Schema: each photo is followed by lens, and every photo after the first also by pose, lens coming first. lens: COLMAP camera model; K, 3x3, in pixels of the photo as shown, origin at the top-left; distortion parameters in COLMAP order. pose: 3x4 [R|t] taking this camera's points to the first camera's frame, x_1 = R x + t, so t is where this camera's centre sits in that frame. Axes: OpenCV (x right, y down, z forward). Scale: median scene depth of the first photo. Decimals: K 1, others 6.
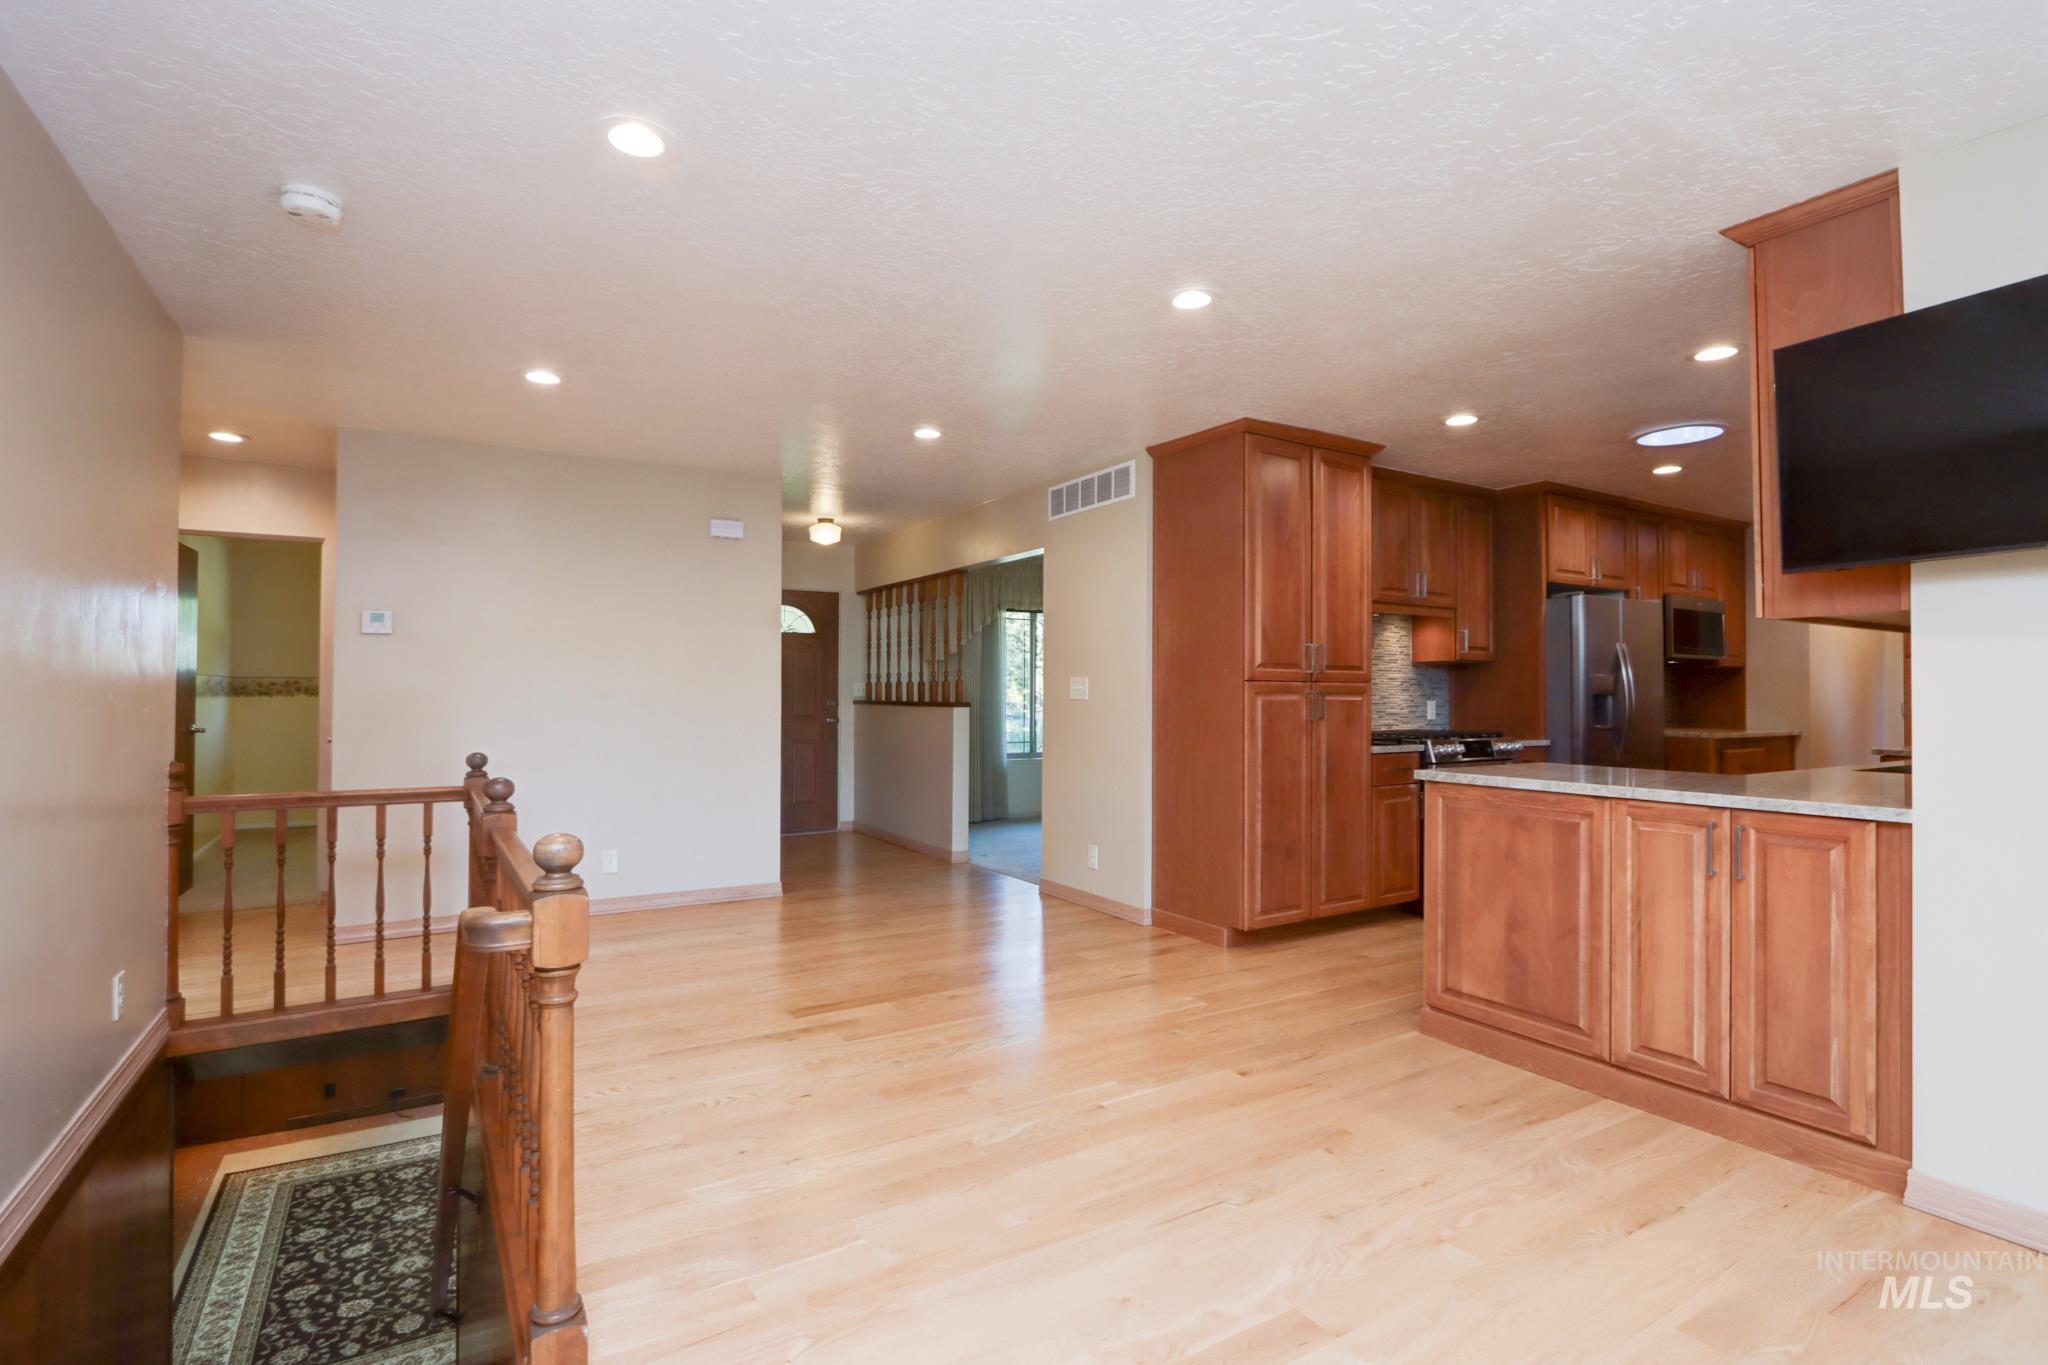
lens RADIAL K [[970.3, 0, 1009.2], [0, 970.3, 701.4], [0, 0, 1]] dist [-0.013844, 0.002267]
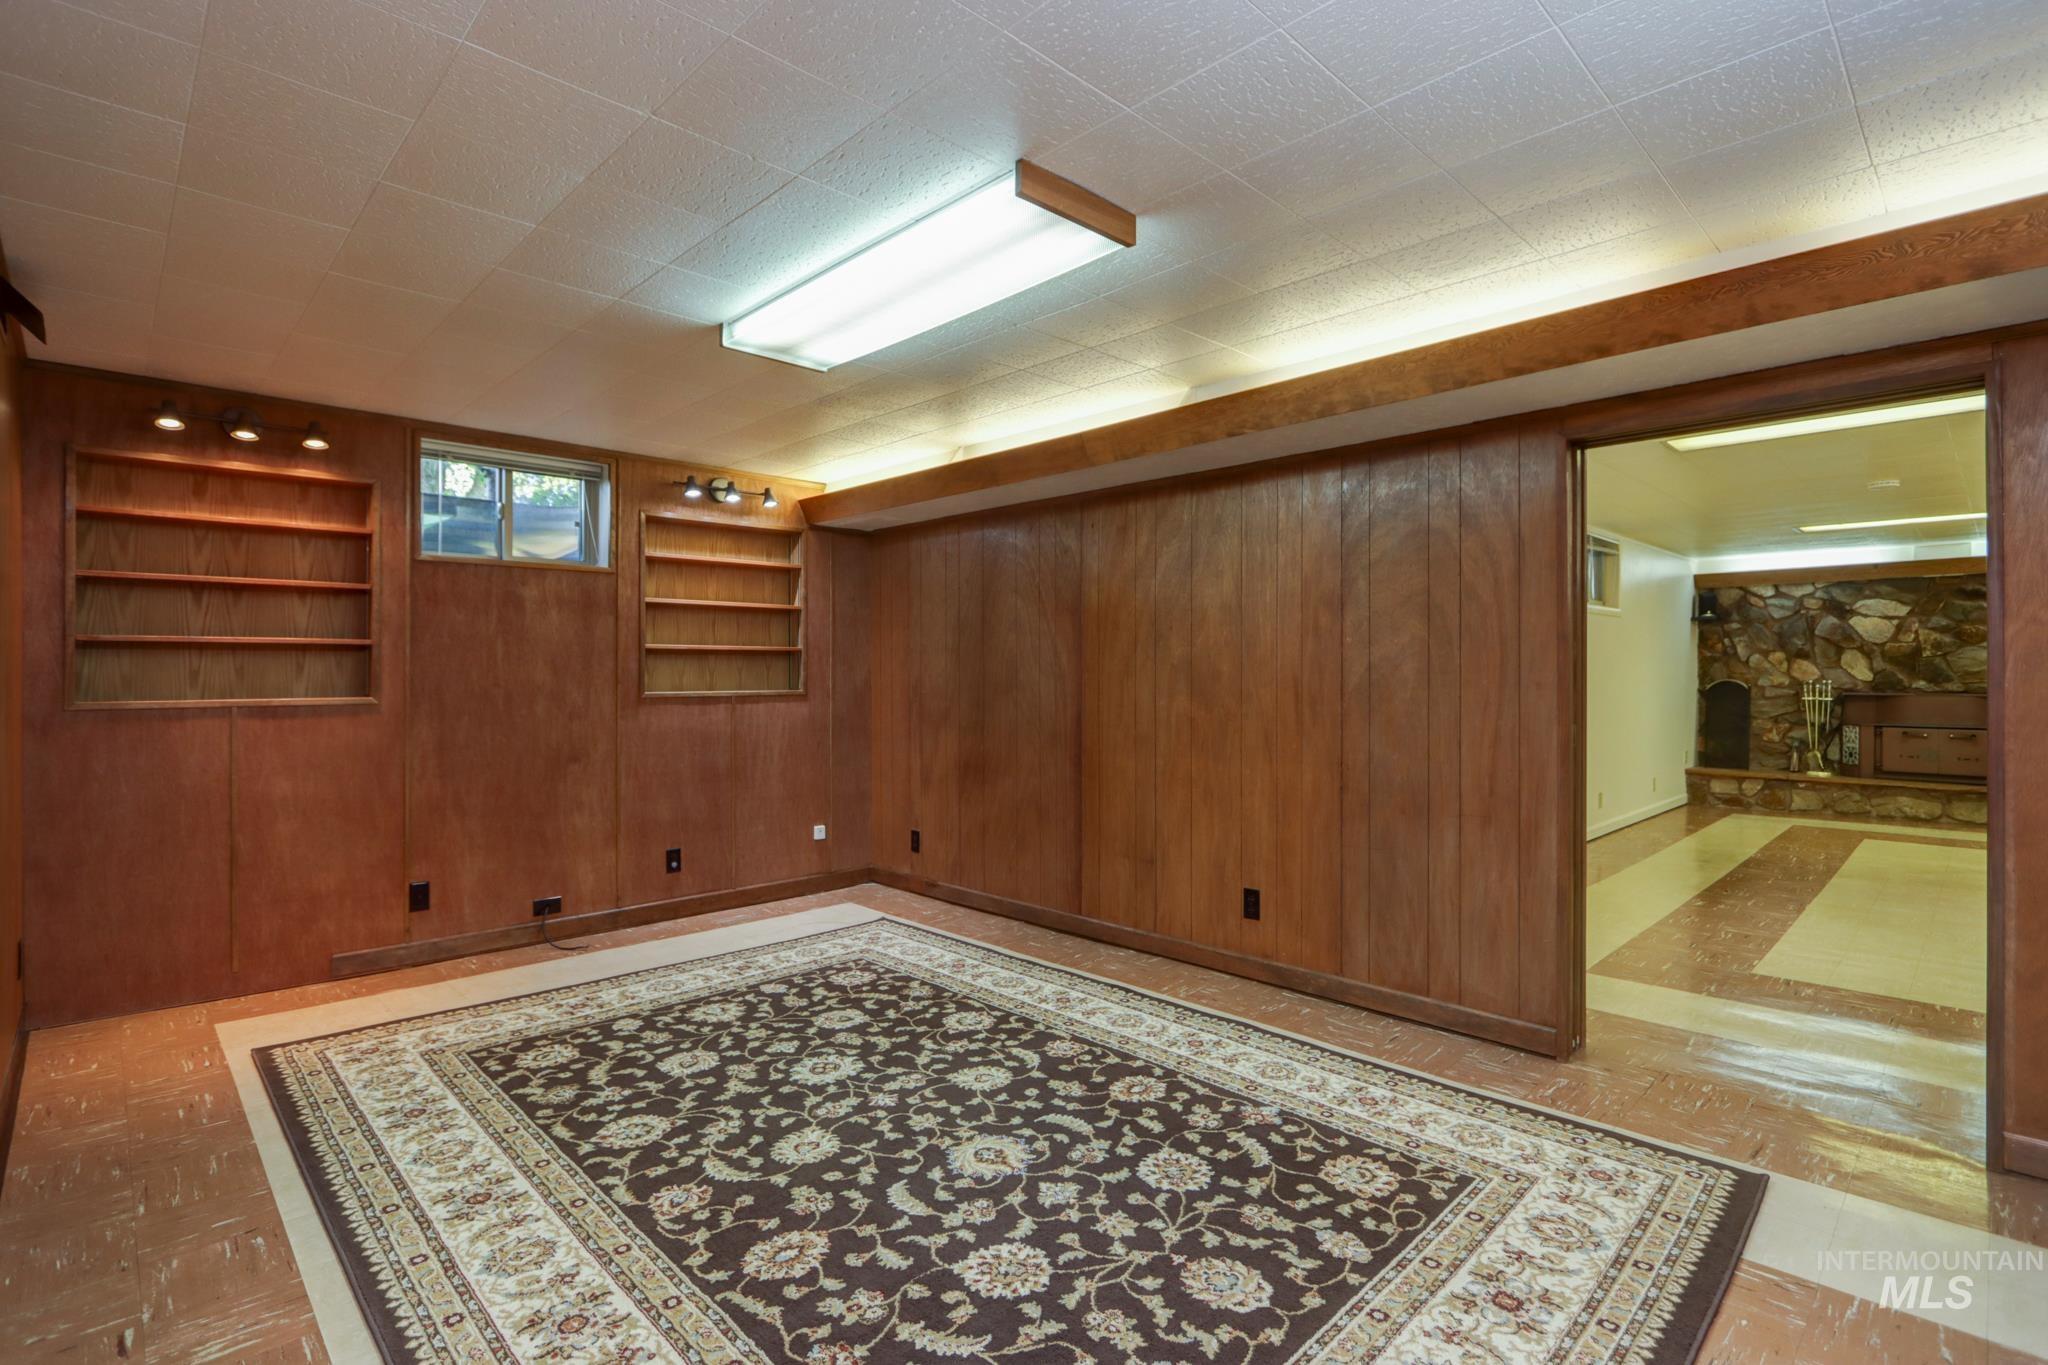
lens RADIAL K [[970.3, 0, 1019.3], [0, 970.3, 666.9], [0, 0, 1]] dist [-0.013844, 0.002267]
pose [[0.975893, -0.004697, 0.218200, -0.678969], [0.006571, 0.999948, -0.007860, 0.386676], [-0.218152, 0.009105, 0.975872, 0.609755]]
